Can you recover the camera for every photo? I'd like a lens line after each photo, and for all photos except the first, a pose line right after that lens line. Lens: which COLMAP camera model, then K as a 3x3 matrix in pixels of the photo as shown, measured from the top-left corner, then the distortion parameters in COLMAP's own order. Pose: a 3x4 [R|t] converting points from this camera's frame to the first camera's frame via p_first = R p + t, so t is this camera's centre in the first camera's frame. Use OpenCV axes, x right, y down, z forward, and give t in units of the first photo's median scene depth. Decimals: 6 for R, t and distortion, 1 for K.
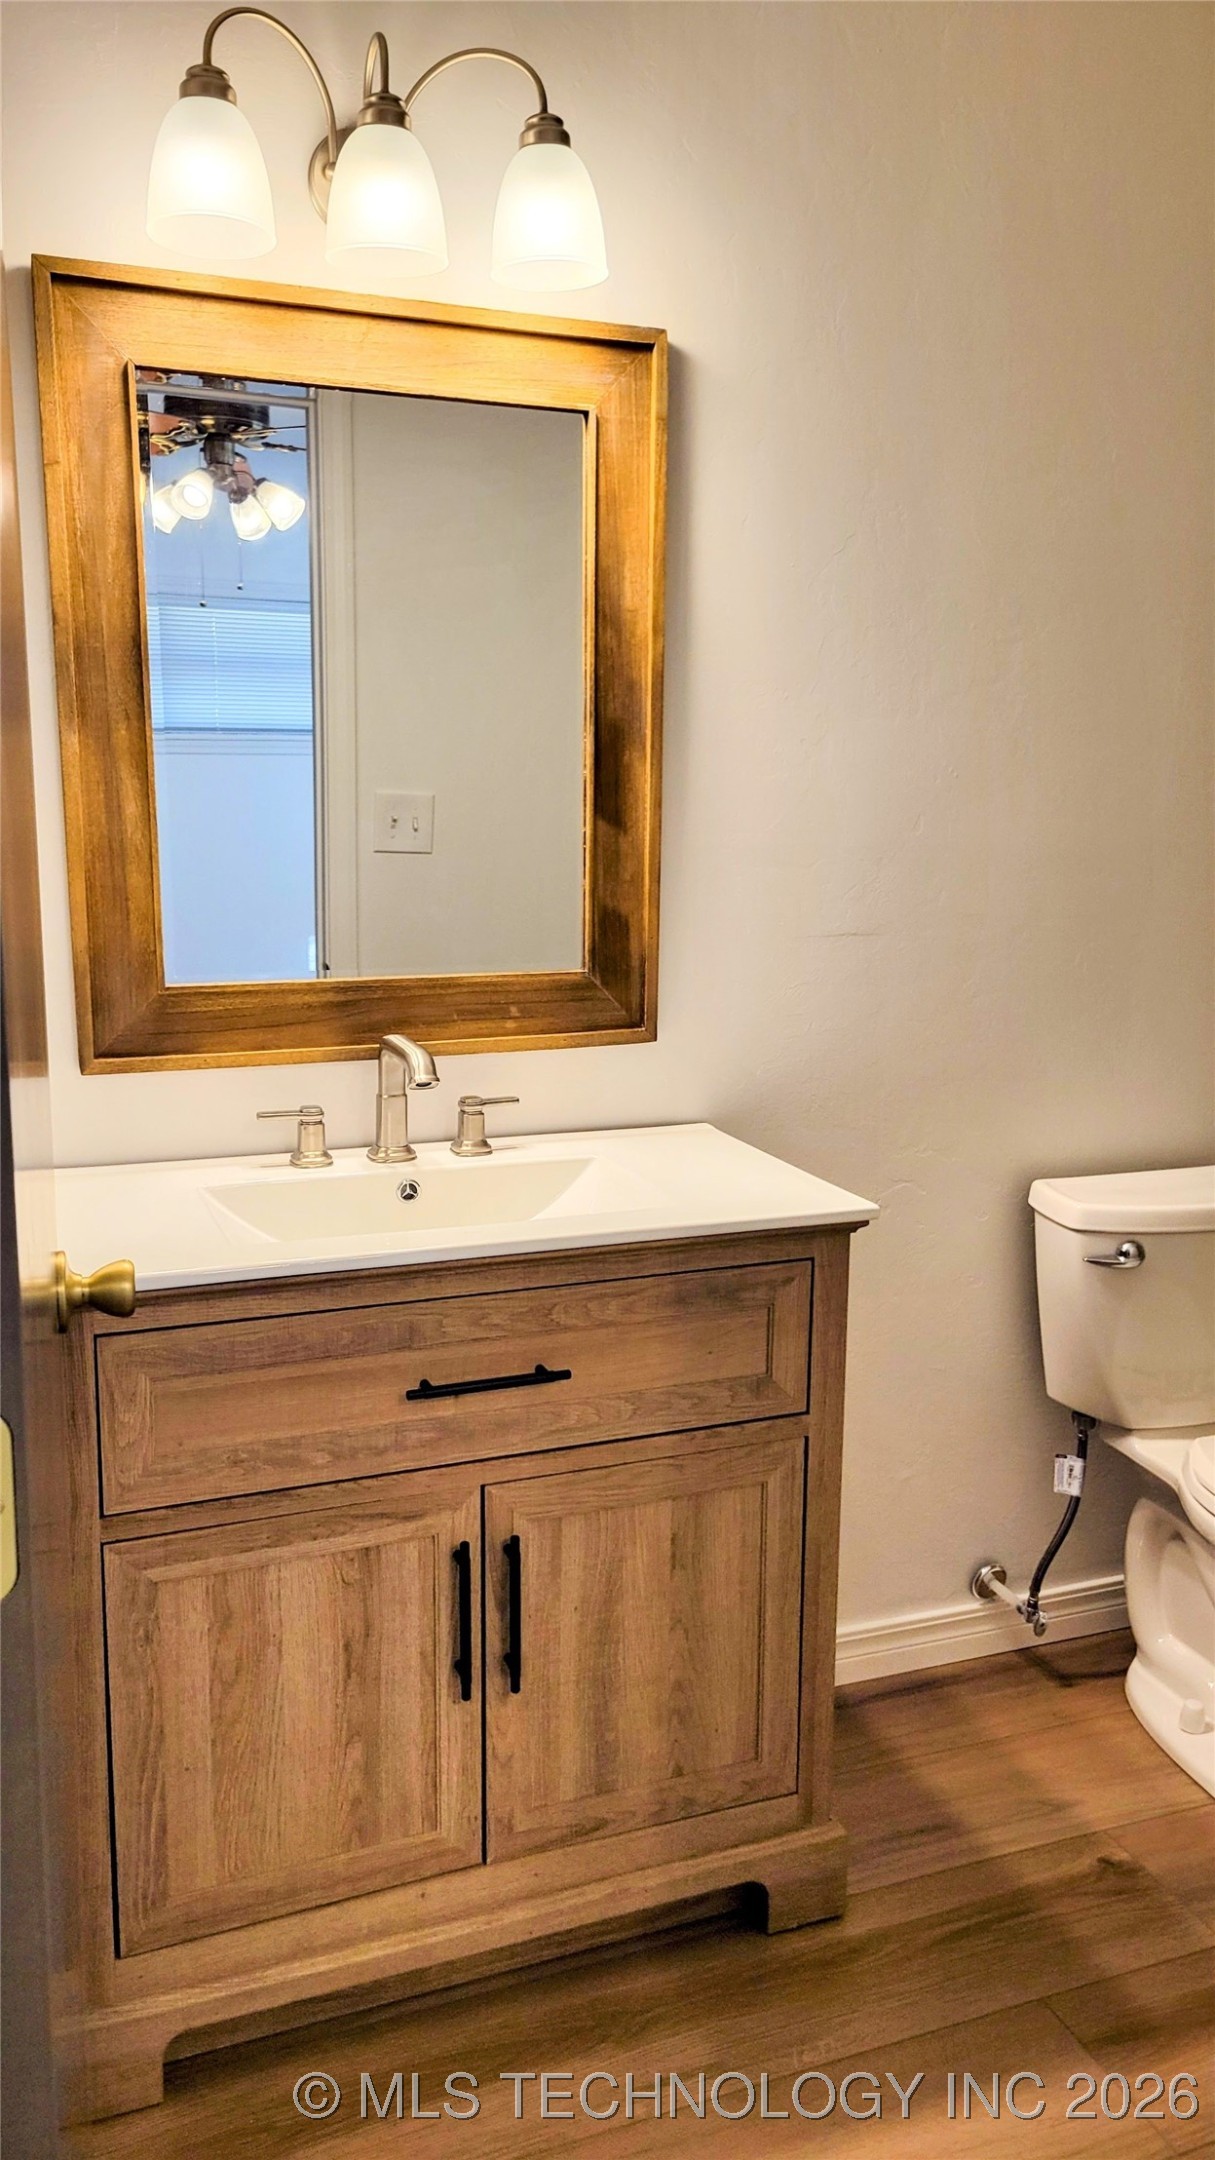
lens RADIAL K [[1630.2, 0, 607.5], [0, 1630.2, 1080.0], [0, 0, 1]] dist [0.044182, -0.009464]
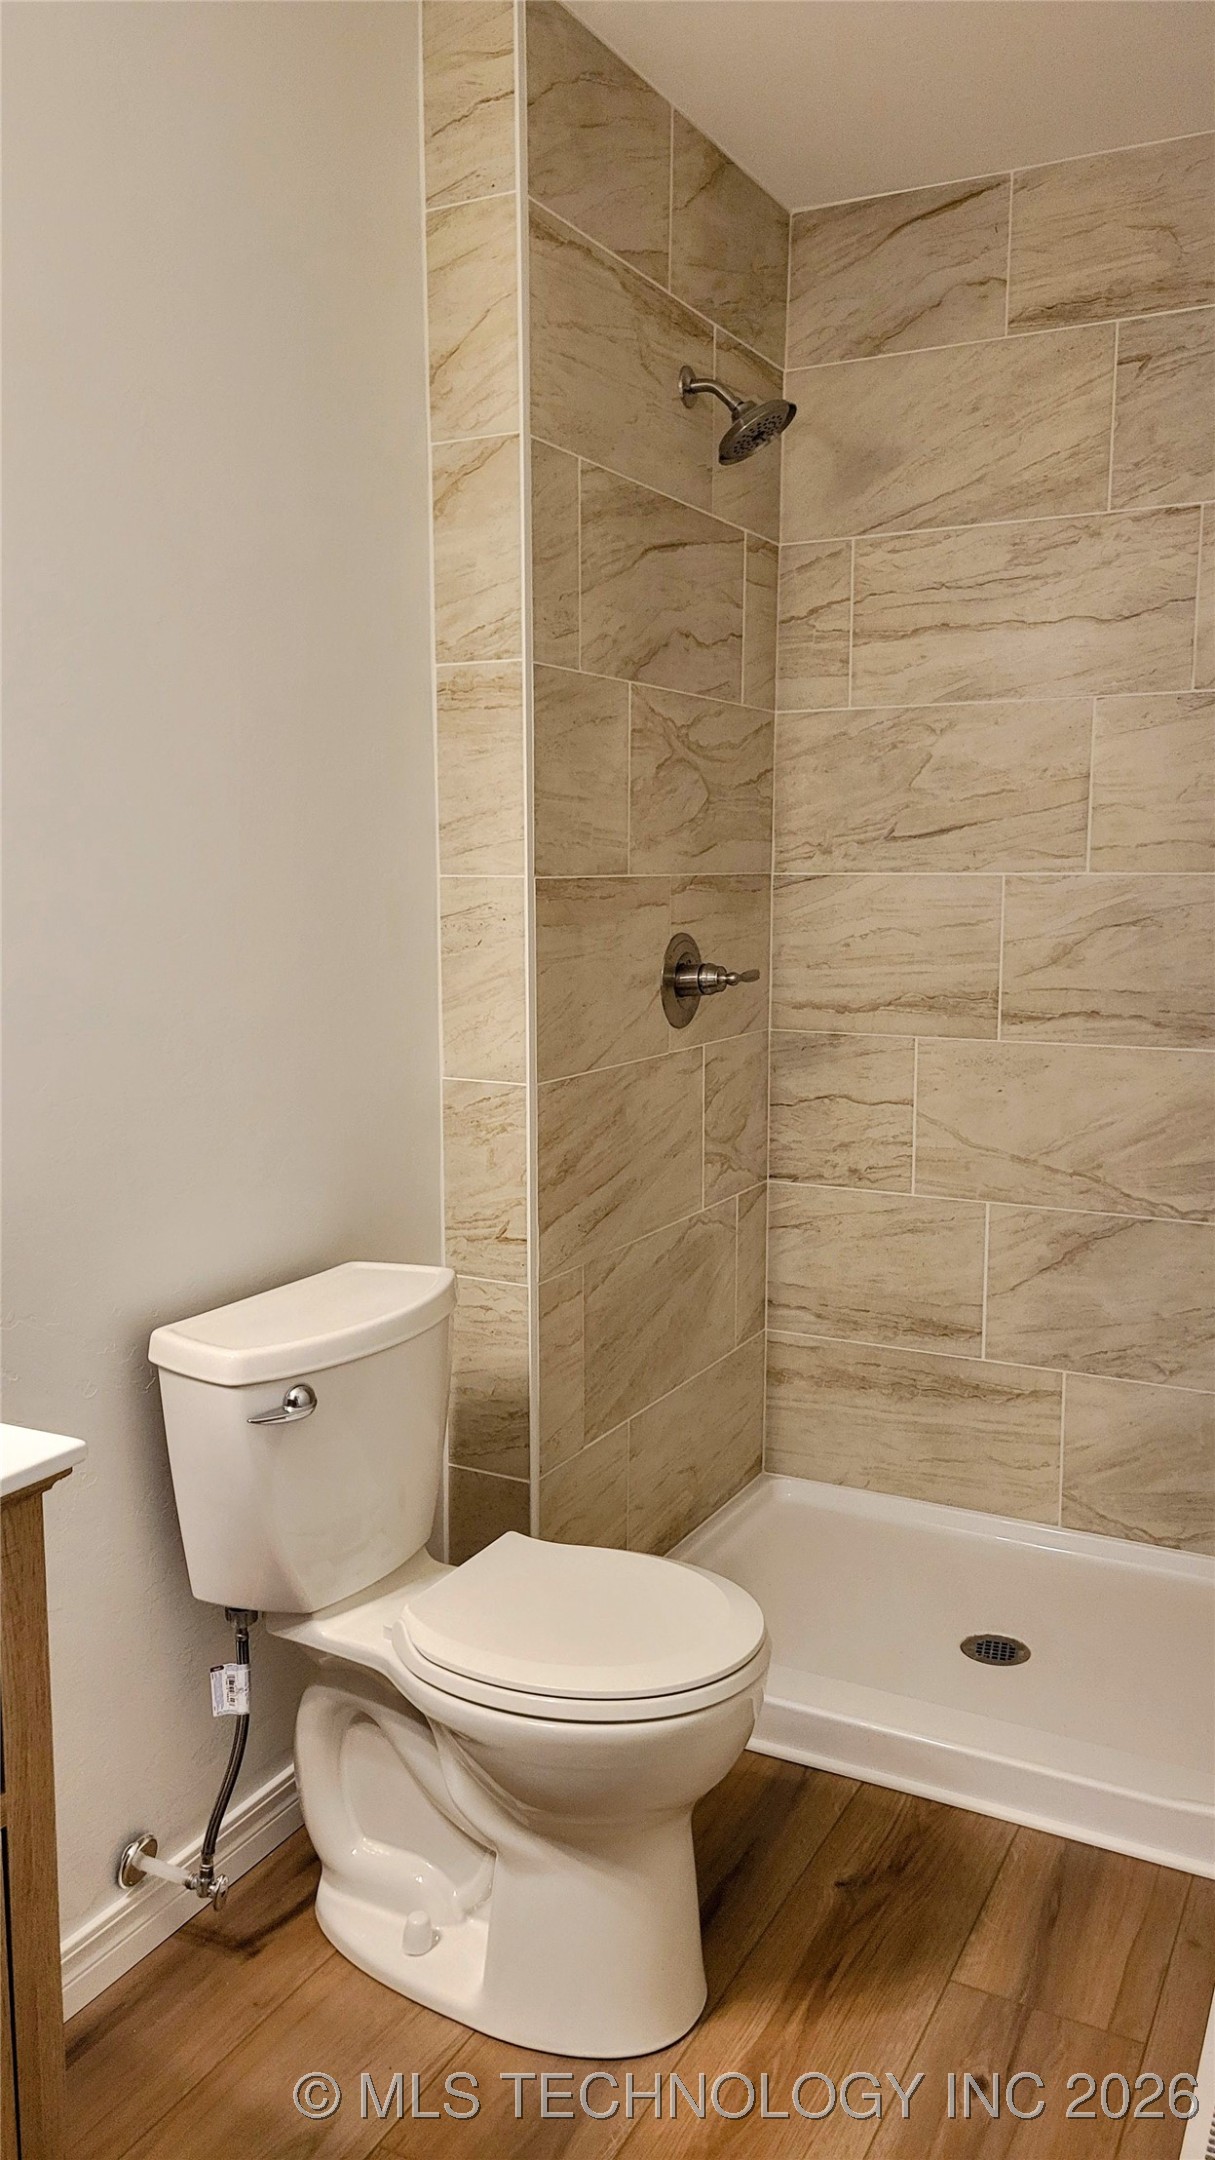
lens RADIAL K [[1630.2, 0, 607.5], [0, 1630.2, 1080.0], [0, 0, 1]] dist [0.044182, -0.009464]
pose [[0.742897, -0.100353, 0.661841, -0.079580], [0.121257, 0.992517, 0.014386, -0.040856], [-0.658332, 0.069566, 0.749506, 0.268503]]
